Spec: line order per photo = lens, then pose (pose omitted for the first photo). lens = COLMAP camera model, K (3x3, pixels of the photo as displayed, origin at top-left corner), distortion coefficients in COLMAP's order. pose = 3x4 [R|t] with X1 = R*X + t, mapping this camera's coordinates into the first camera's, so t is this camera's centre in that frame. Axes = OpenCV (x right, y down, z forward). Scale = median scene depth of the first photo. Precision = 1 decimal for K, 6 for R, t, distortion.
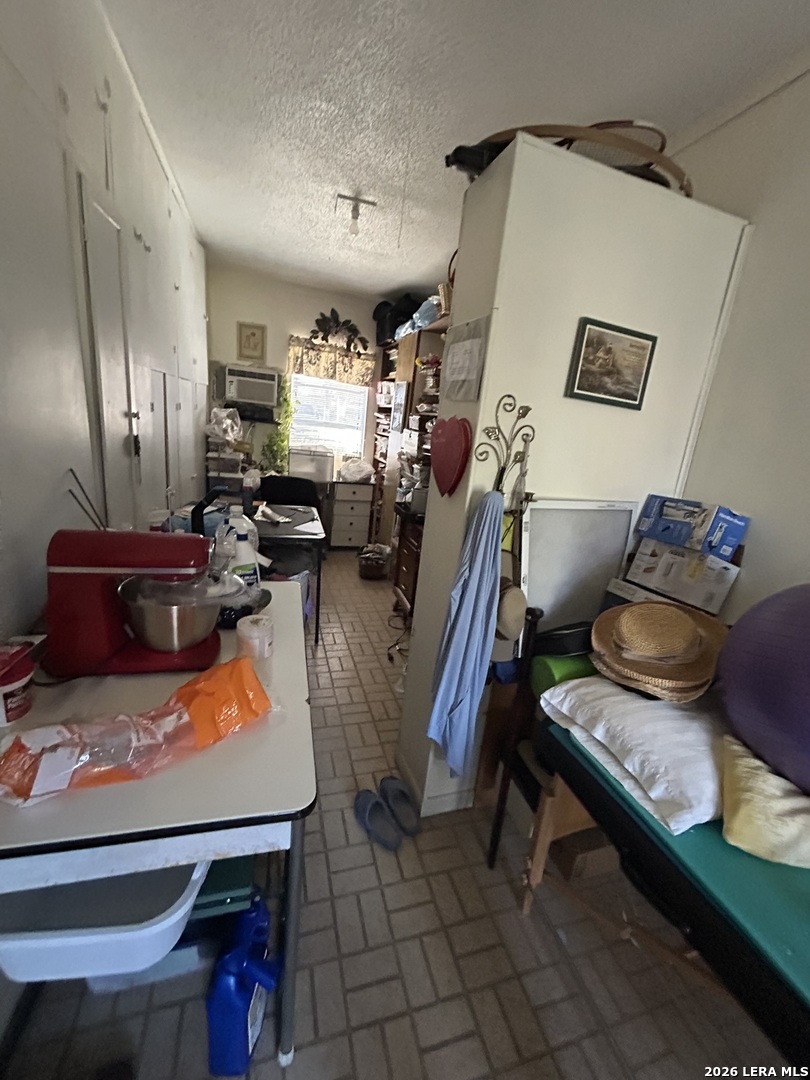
lens RADIAL K [[435.9, 0, 405.7], [0, 435.9, 540.9], [0, 0, 1]] dist [0.001597, 0.000111]
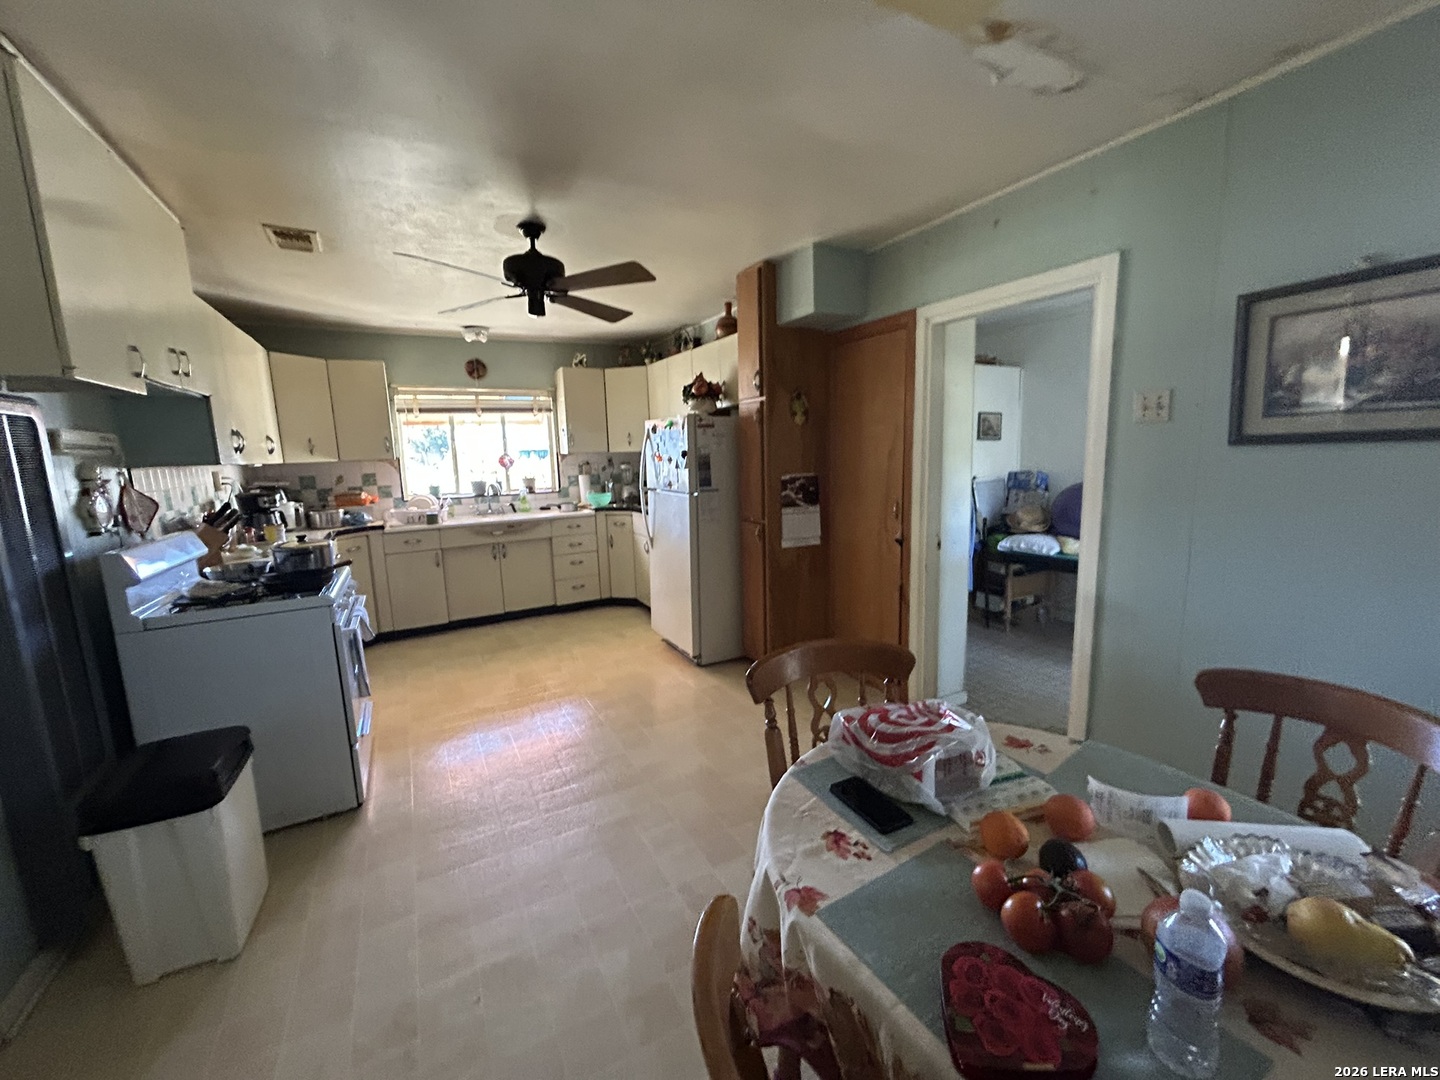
lens RADIAL K [[581.3, 0, 721.3], [0, 581.3, 539.1], [0, 0, 1]] dist [0.001597, 0.000111]
pose [[0.971306, -0.162590, 0.173579, -1.813252], [0.180424, 0.979243, -0.092360, 0.304242], [-0.154959, 0.121028, 0.980479, -2.108769]]
